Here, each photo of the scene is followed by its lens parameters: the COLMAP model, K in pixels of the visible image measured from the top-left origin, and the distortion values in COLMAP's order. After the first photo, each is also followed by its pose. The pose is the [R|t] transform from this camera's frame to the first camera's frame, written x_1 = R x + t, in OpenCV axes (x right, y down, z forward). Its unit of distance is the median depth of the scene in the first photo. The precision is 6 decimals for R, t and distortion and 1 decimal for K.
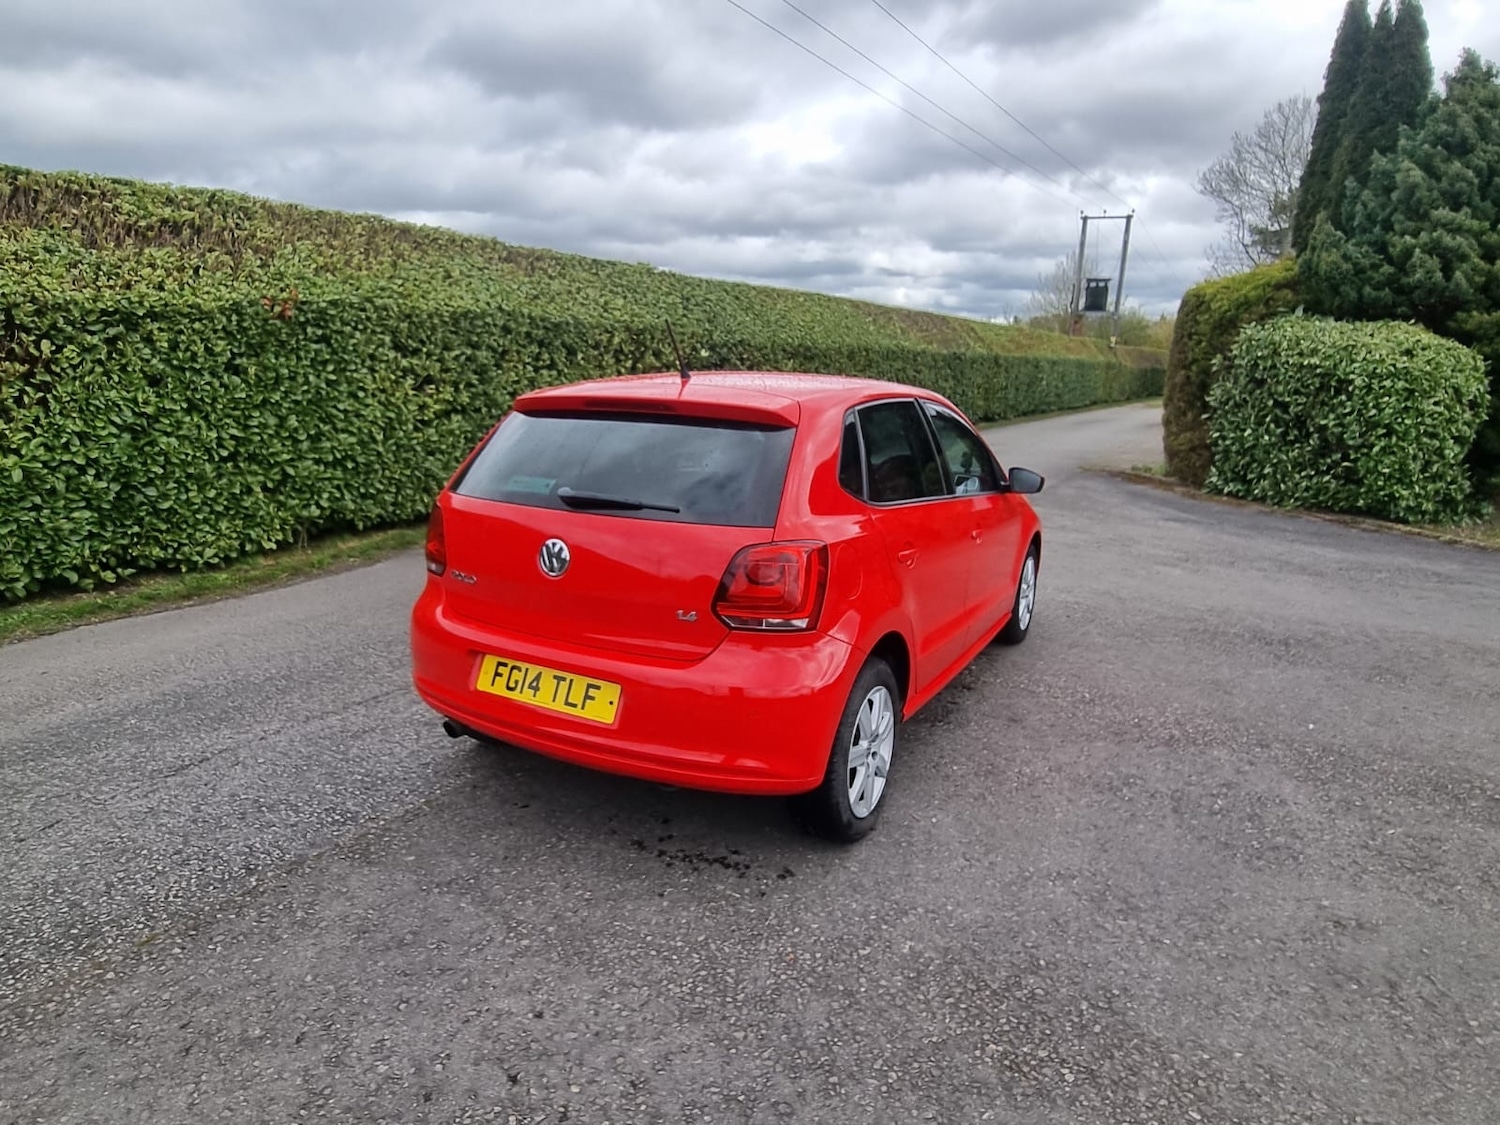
lens RADIAL K [[857.1, 0, 734.1], [0, 857.1, 611.1], [0, 0, 1]] dist [-0.000429, -0.001427]
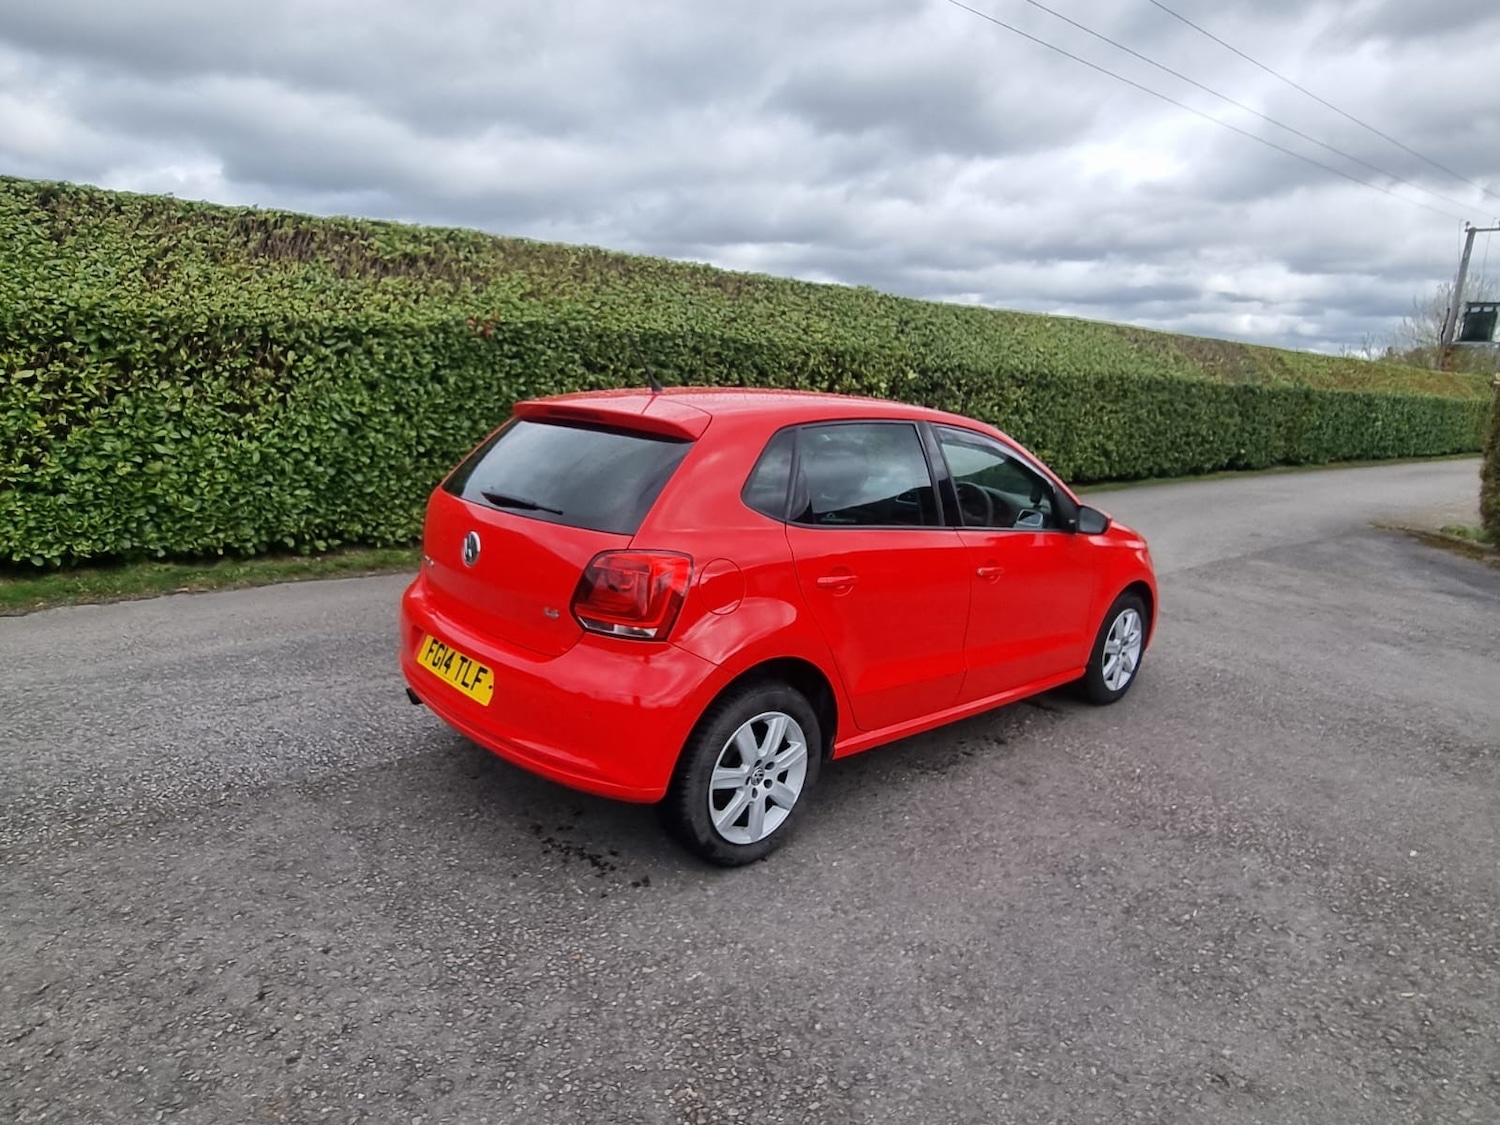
lens RADIAL K [[861.2, 0, 738.1], [0, 861.2, 596.3], [0, 0, 1]] dist [-0.000419, -0.001882]
pose [[0.946174, 0.102338, -0.307053, 0.194949], [-0.115619, 0.992971, -0.025328, -0.005861], [0.302303, 0.059466, 0.951355, 0.025262]]
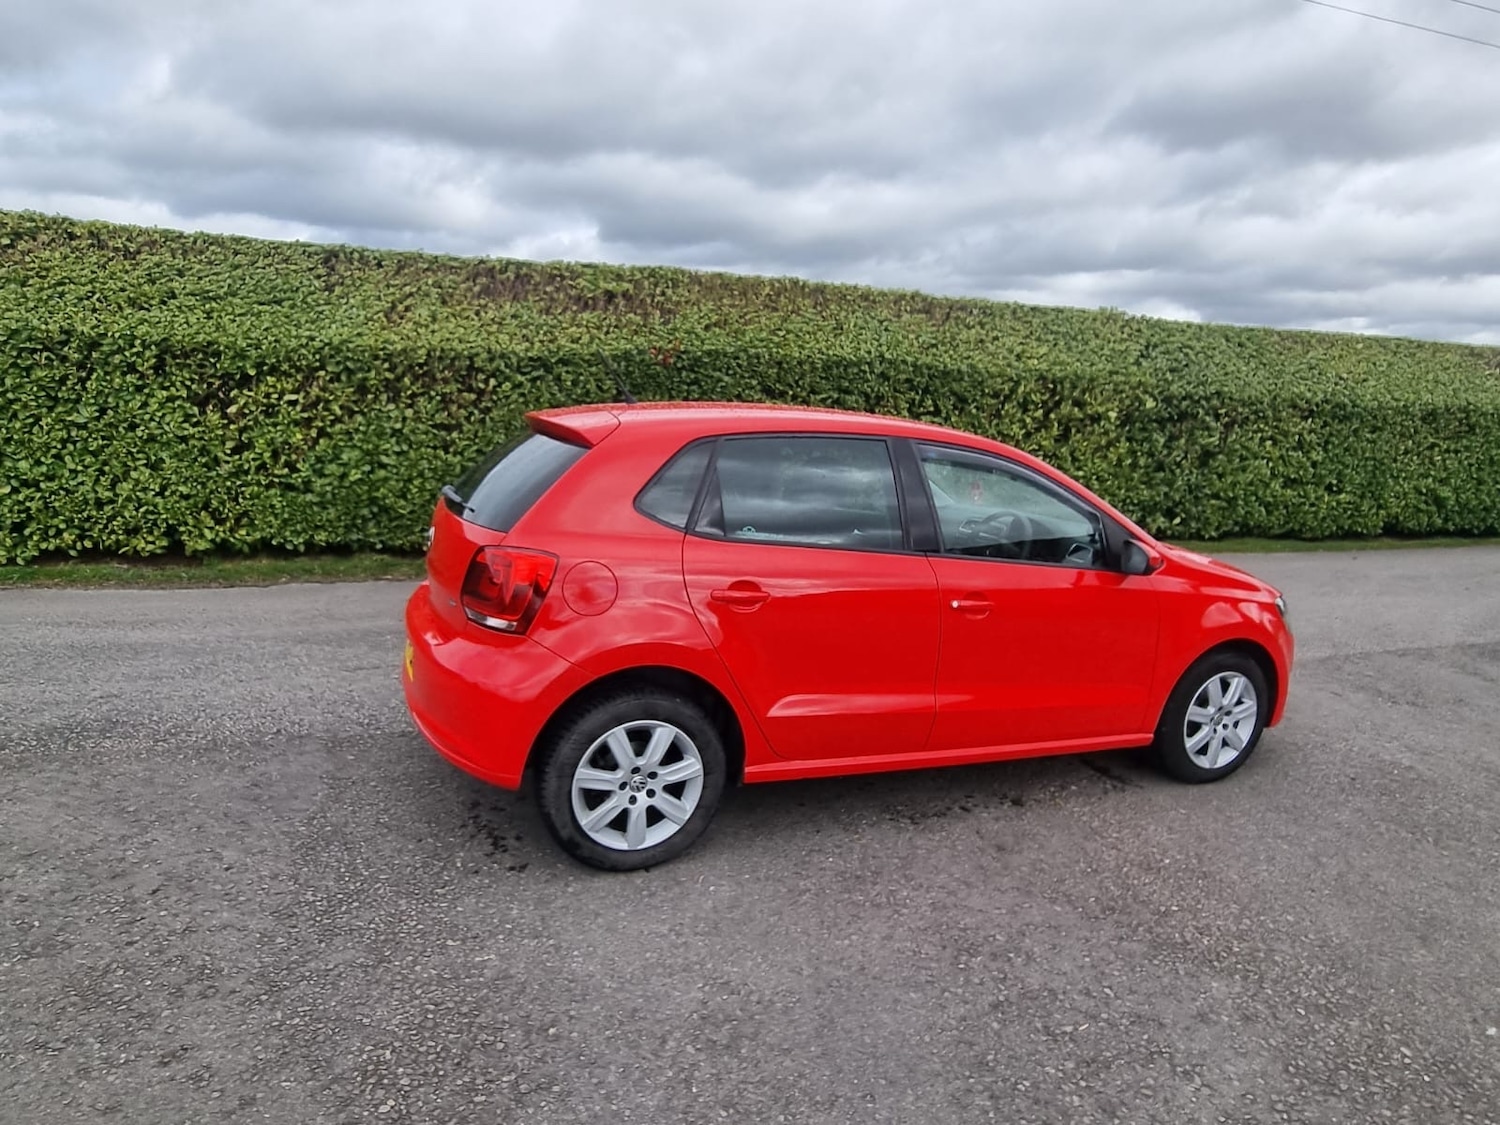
lens RADIAL K [[858.5, 0, 733.5], [0, 858.5, 601.3], [0, 0, 1]] dist [-0.003373, -0.001823]
pose [[0.776862, 0.161172, -0.608695, 0.373674], [-0.204609, 0.978842, -0.001958, -0.027114], [0.595500, 0.126065, 0.793402, 0.127789]]
